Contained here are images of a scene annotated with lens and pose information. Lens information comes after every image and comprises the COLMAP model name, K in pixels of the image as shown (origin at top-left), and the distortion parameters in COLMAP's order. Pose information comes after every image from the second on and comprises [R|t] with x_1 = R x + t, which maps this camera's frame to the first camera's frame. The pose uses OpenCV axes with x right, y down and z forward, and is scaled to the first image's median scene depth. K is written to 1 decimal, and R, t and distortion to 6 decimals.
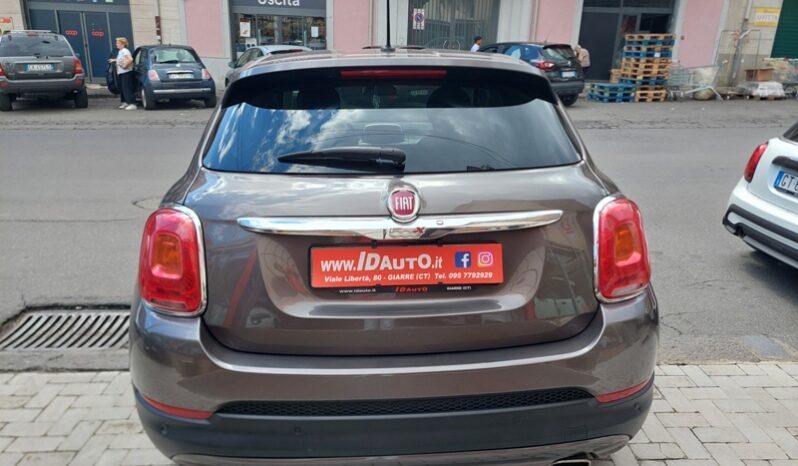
lens RADIAL K [[566.2, 0, 402.8], [0, 566.2, 233.1], [0, 0, 1]] dist [0.069604, -0.060445]
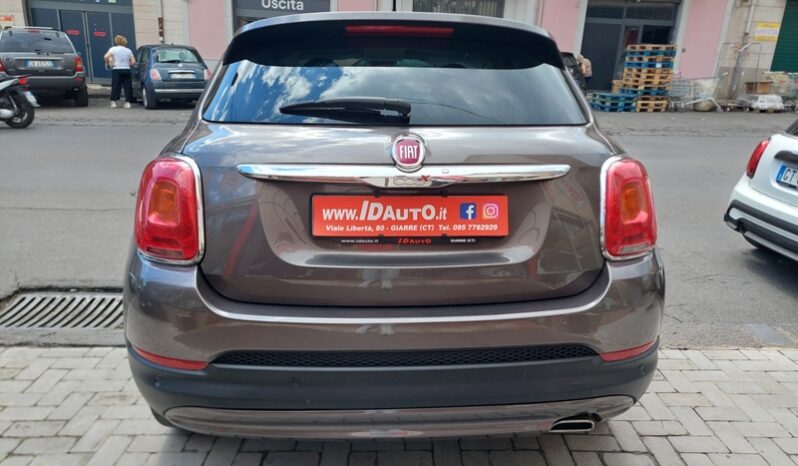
lens RADIAL K [[566.3, 0, 409.2], [0, 566.3, 237.5], [0, 0, 1]] dist [0.070744, -0.061092]
pose [[0.999797, 0.016647, 0.011344, -0.003437], [-0.016515, 0.999796, -0.011622, 0.066363], [-0.011535, 0.011433, 0.999868, 0.013716]]
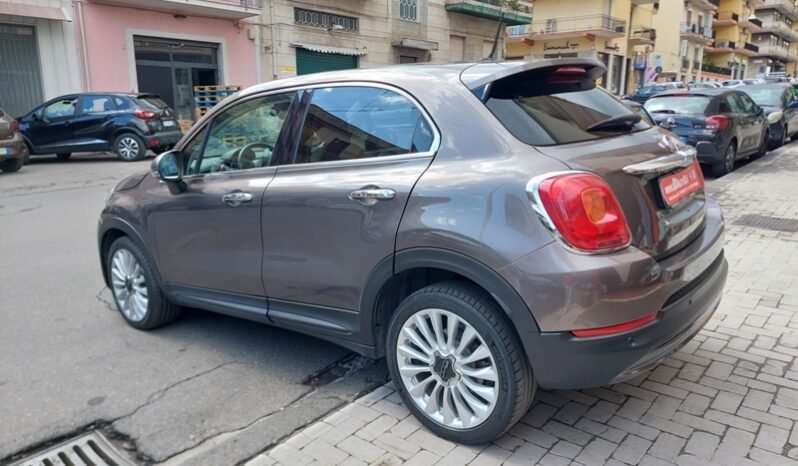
lens RADIAL K [[566.9, 0, 407.6], [0, 566.9, 229.4], [0, 0, 1]] dist [0.065936, -0.054749]
pose [[0.672661, -0.190669, 0.714963, -1.024212], [0.260576, 0.965375, 0.012292, -0.022237], [-0.692551, 0.178034, 0.699054, 0.282069]]
